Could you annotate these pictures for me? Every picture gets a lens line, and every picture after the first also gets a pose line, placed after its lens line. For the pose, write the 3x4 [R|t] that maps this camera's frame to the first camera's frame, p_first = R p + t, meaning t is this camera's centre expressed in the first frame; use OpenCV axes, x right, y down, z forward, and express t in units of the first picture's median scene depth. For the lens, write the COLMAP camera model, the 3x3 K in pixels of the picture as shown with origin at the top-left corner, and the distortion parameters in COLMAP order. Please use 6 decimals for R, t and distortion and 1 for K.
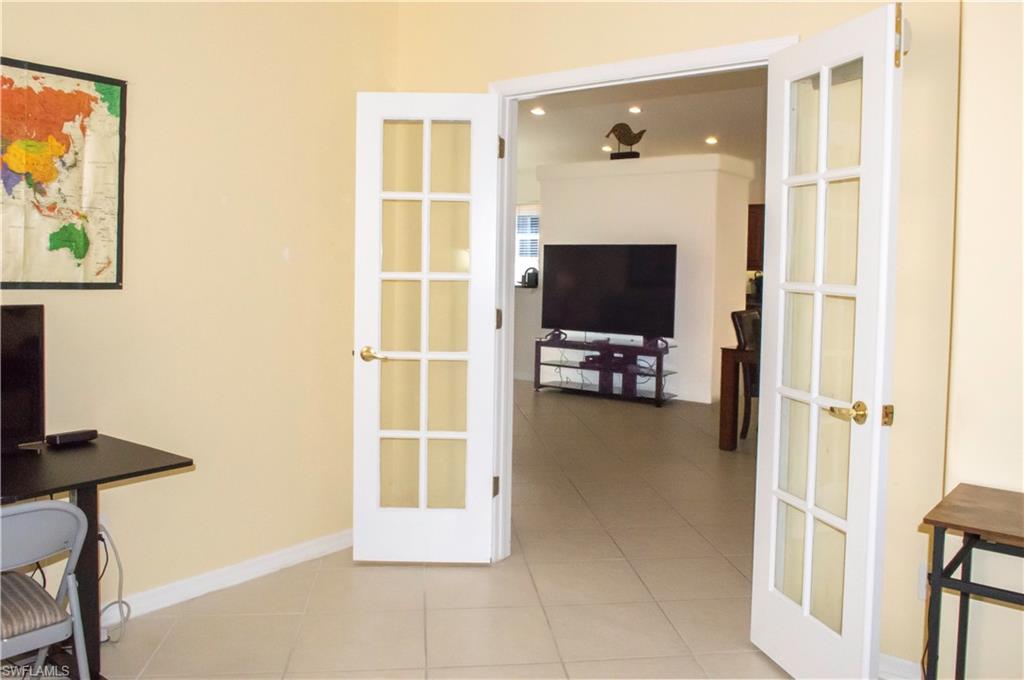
lens RADIAL K [[824.0, 0, 512.0], [0, 824.0, 340.0], [0, 0, 1]] dist [0.002415, 0.000351]
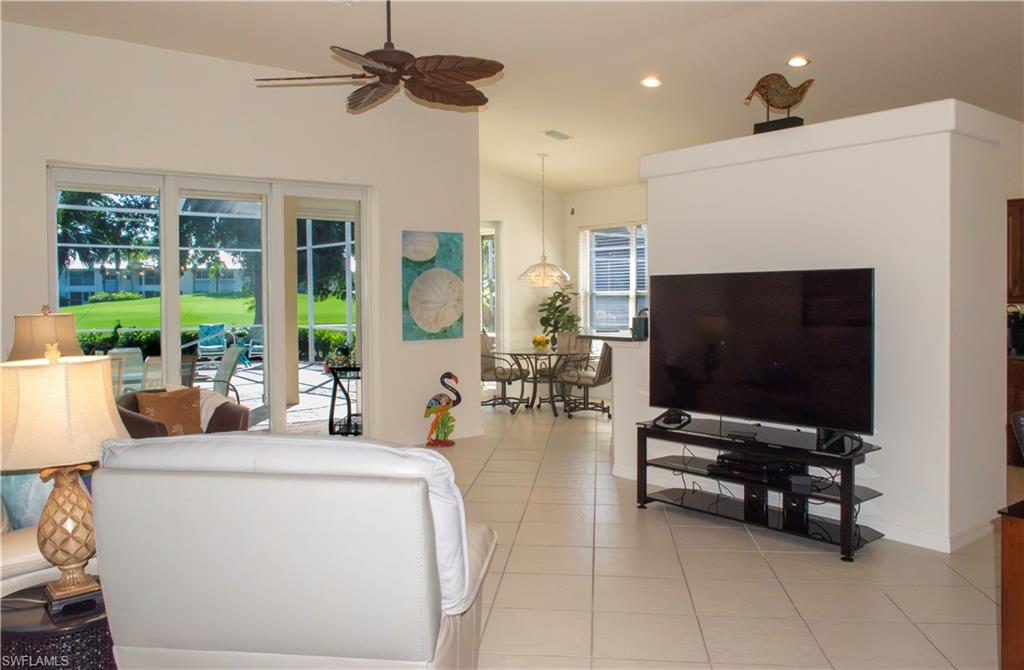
lens RADIAL K [[806.3, 0, 512.0], [0, 806.3, 335.0], [0, 0, 1]] dist [-0.002222, 0.001369]
pose [[0.976160, -0.019592, -0.216165, 0.070957], [0.011826, 0.999239, -0.037162, -0.049747], [0.216728, 0.033720, 0.975649, 0.382313]]
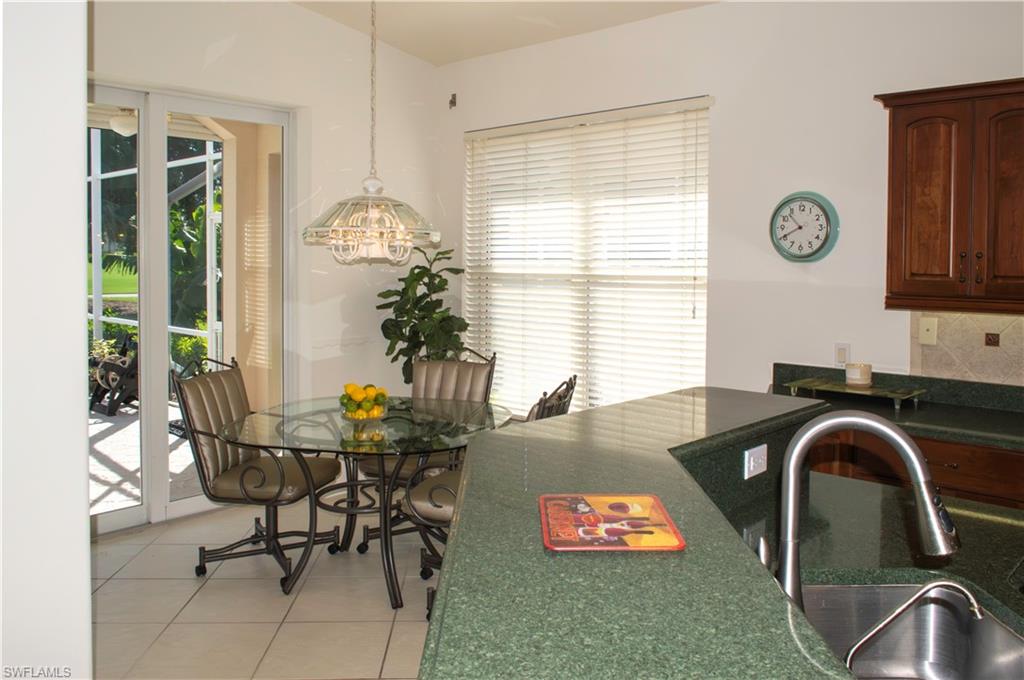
lens RADIAL K [[824.0, 0, 512.0], [0, 824.0, 340.0], [0, 0, 1]] dist [0.002415, 0.000351]
pose [[0.996564, -0.001671, -0.082809, 0.016710], [0.002976, 0.999873, 0.015641, -0.094472], [0.082773, -0.015833, 0.996443, 0.802411]]
